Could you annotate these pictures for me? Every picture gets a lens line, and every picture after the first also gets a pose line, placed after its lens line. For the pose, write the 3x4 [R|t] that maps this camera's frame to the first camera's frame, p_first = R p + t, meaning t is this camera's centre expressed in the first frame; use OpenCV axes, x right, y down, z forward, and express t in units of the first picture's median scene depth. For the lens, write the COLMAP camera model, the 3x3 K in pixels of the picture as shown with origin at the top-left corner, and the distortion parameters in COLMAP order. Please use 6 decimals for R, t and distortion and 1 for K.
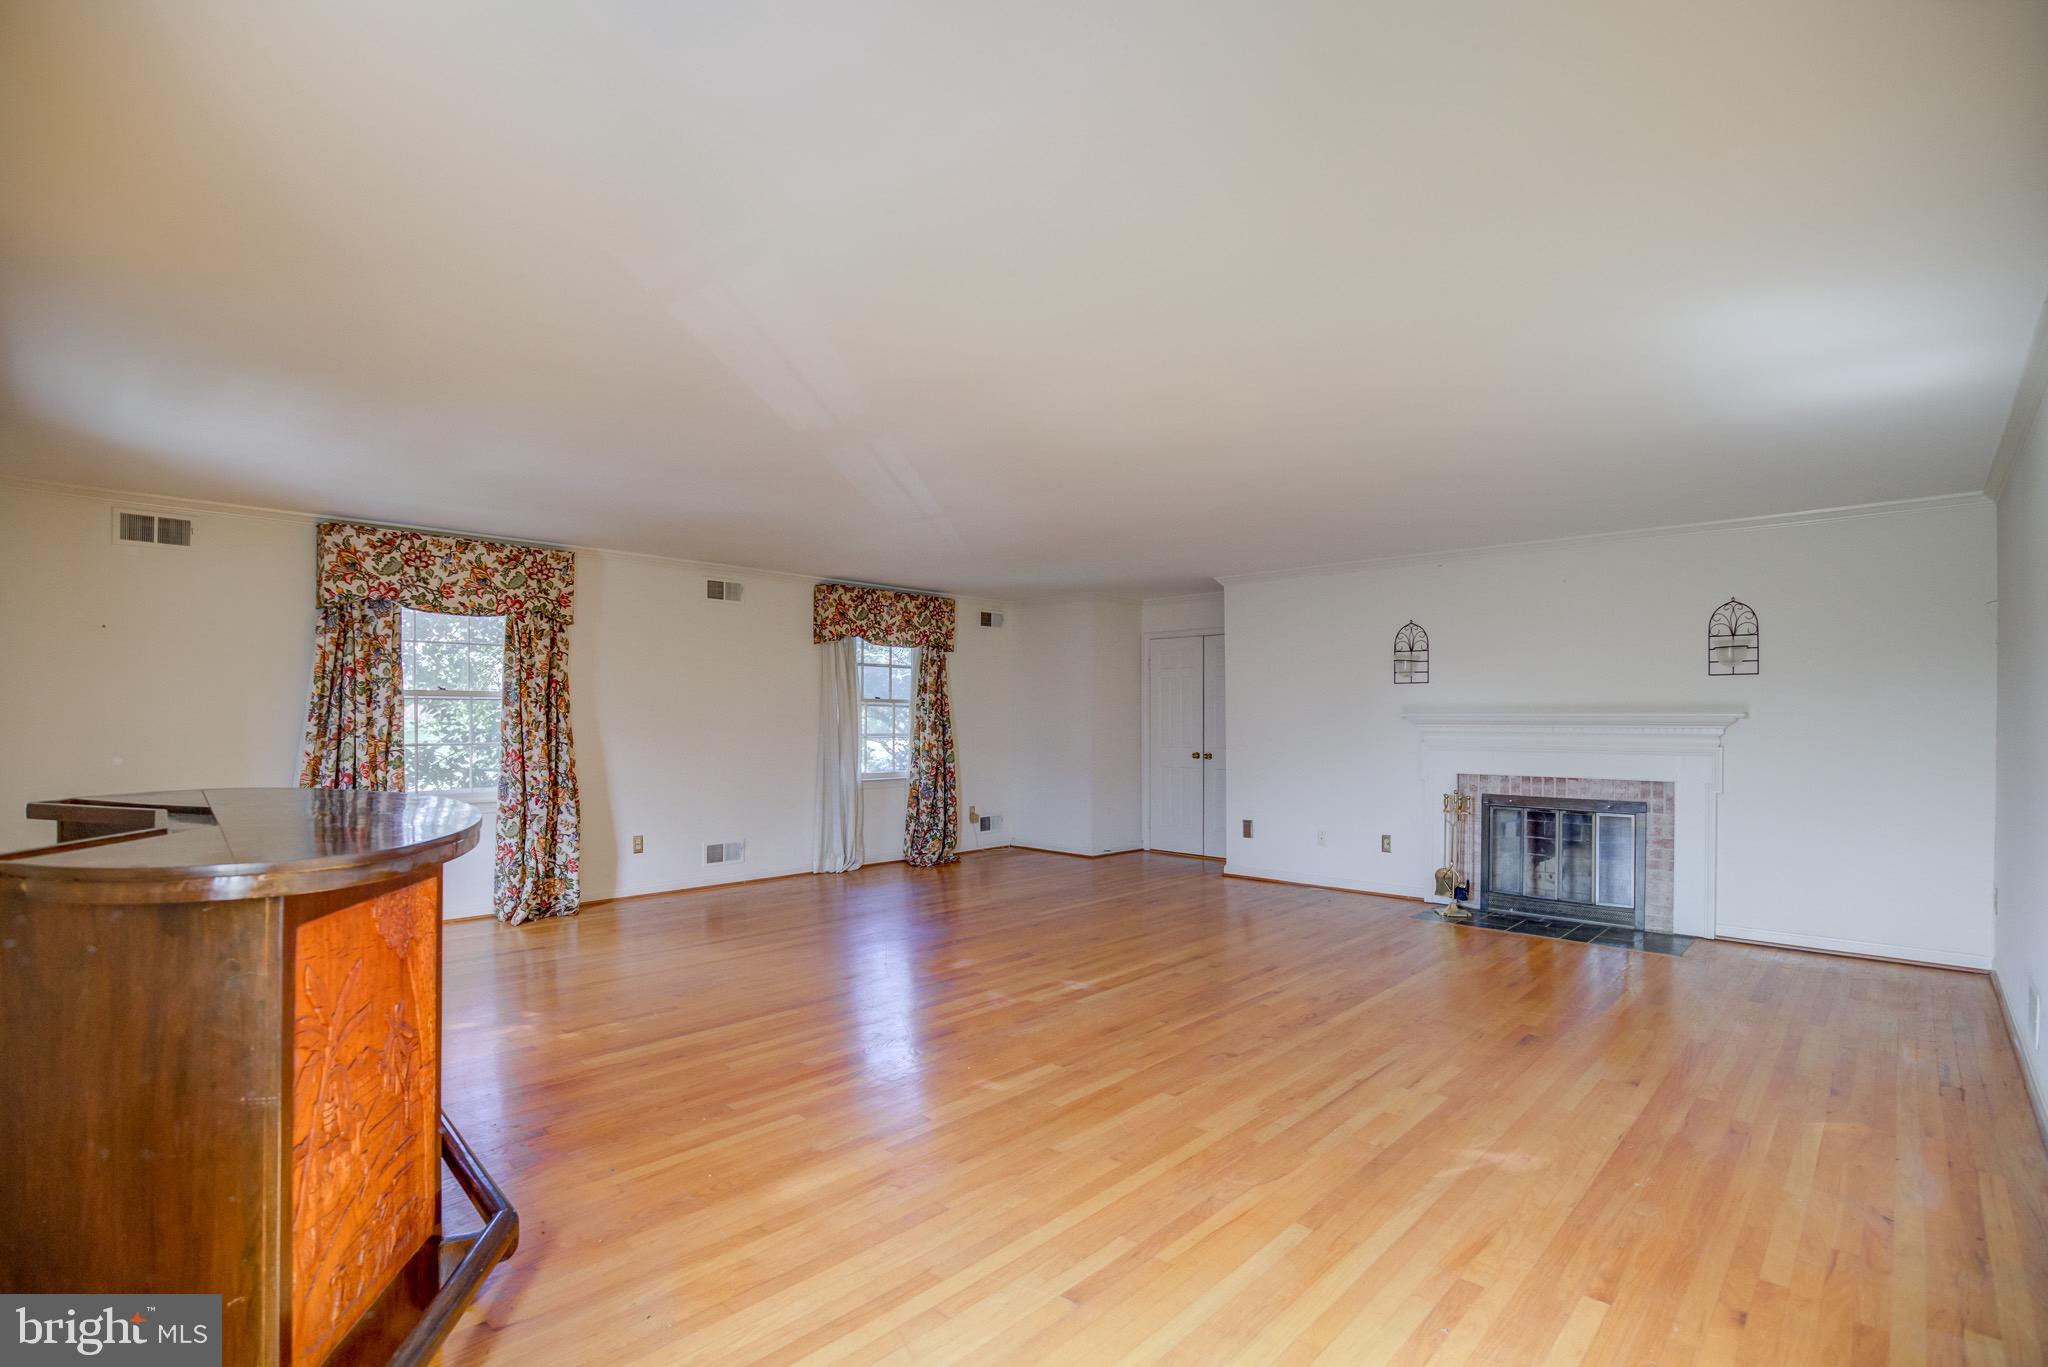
lens RADIAL K [[957.6, 0, 1034.5], [0, 957.6, 723.3], [0, 0, 1]] dist [-0.025508, 0.000087]
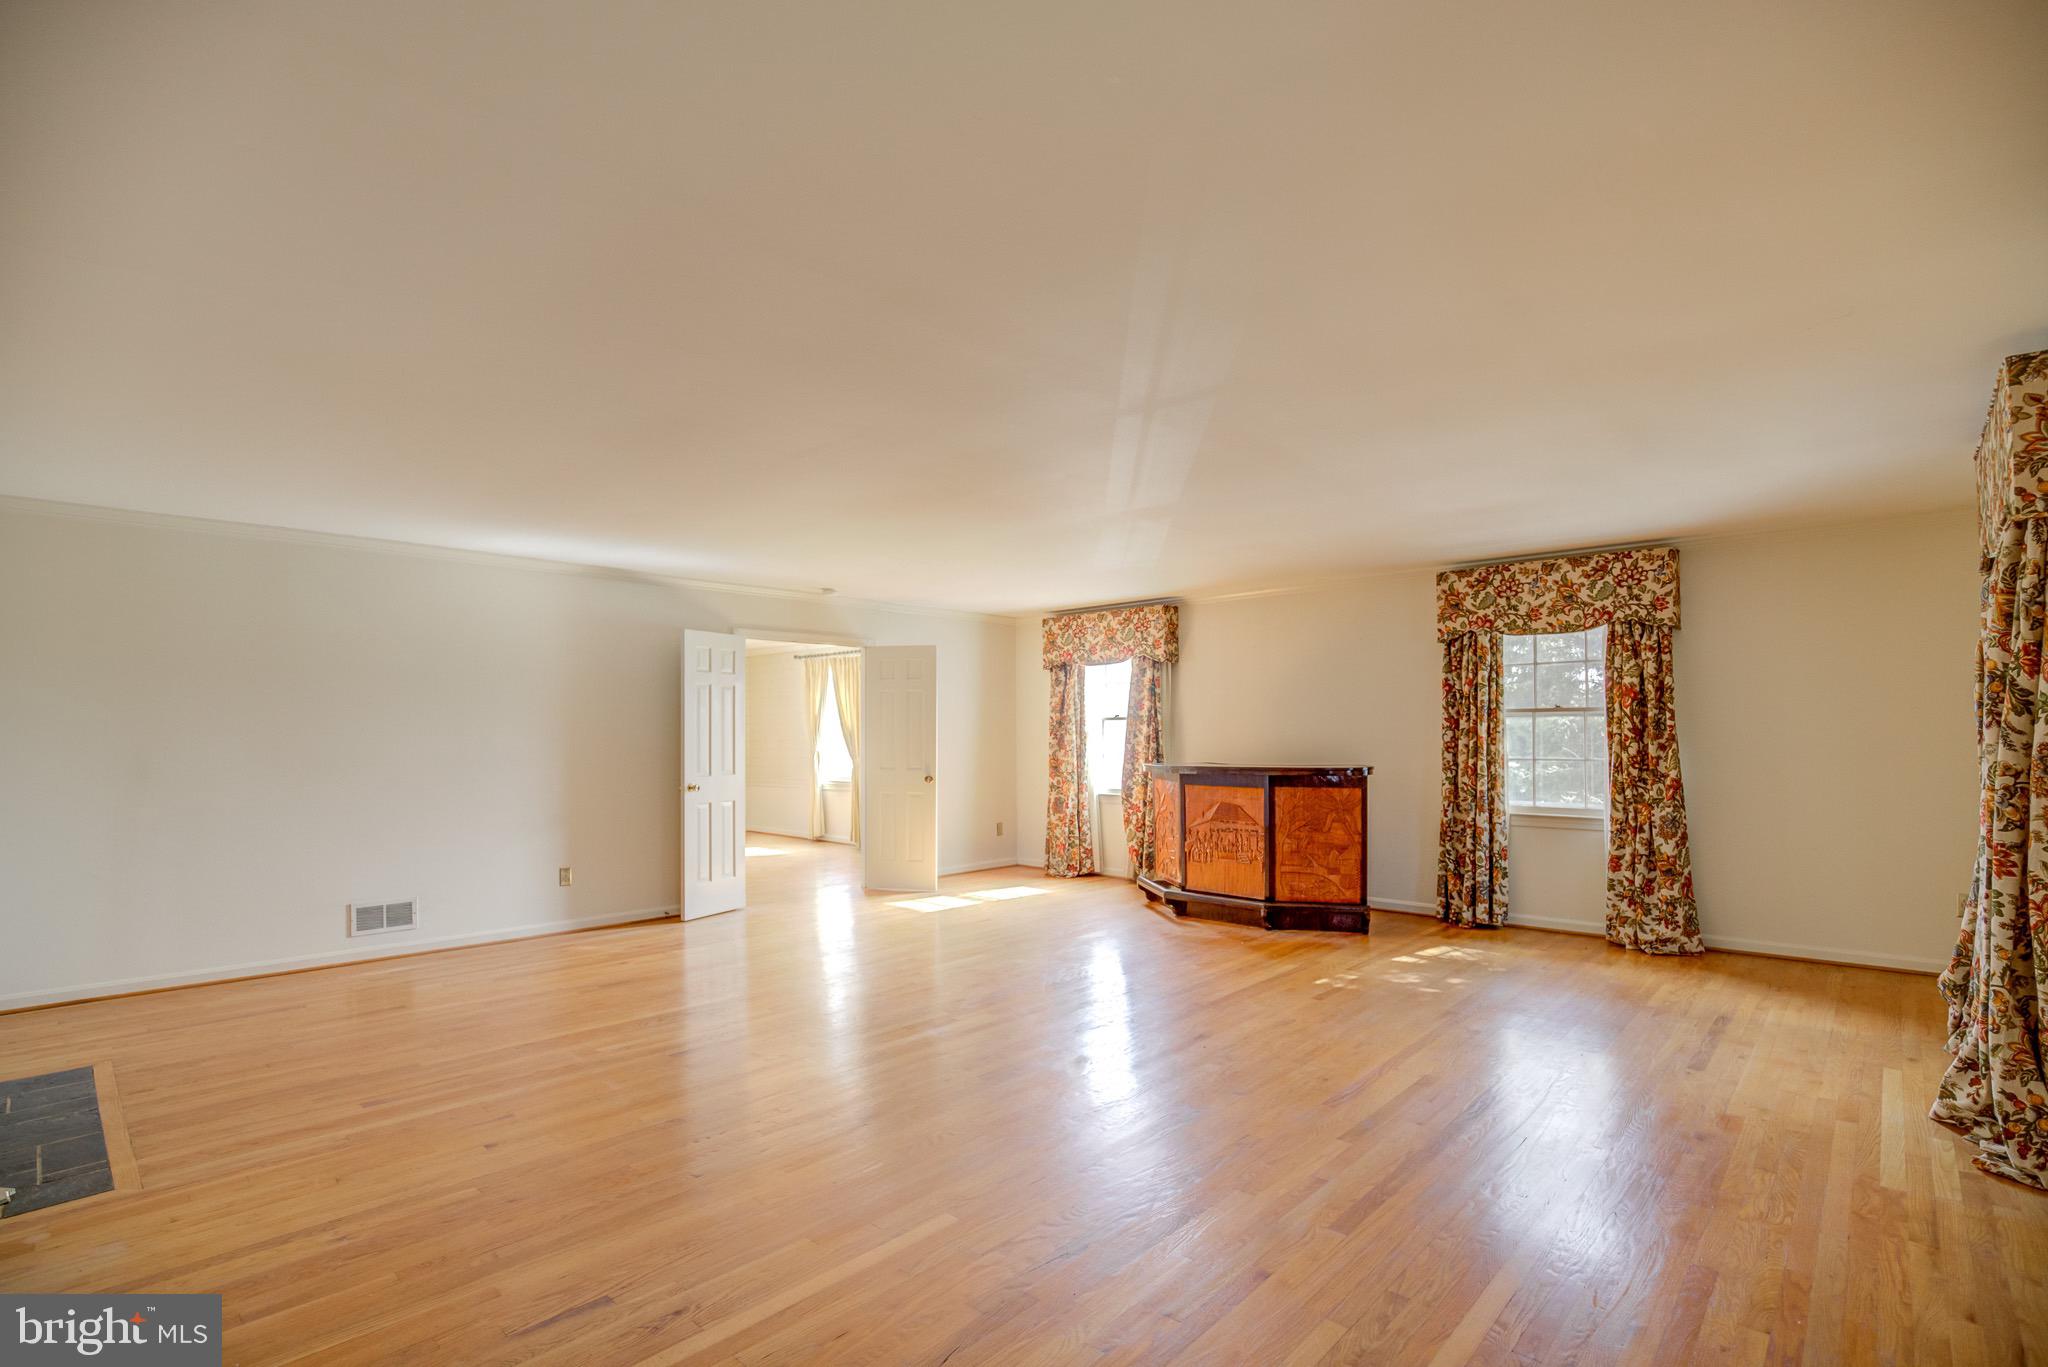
lens RADIAL K [[957.6, 0, 1034.5], [0, 957.6, 723.3], [0, 0, 1]] dist [-0.025508, 0.000087]
pose [[-0.003169, -0.018363, -0.999826, 0.429986], [-0.000920, 0.999831, -0.018360, 0.001428], [0.999995, 0.000862, -0.003186, 0.445286]]
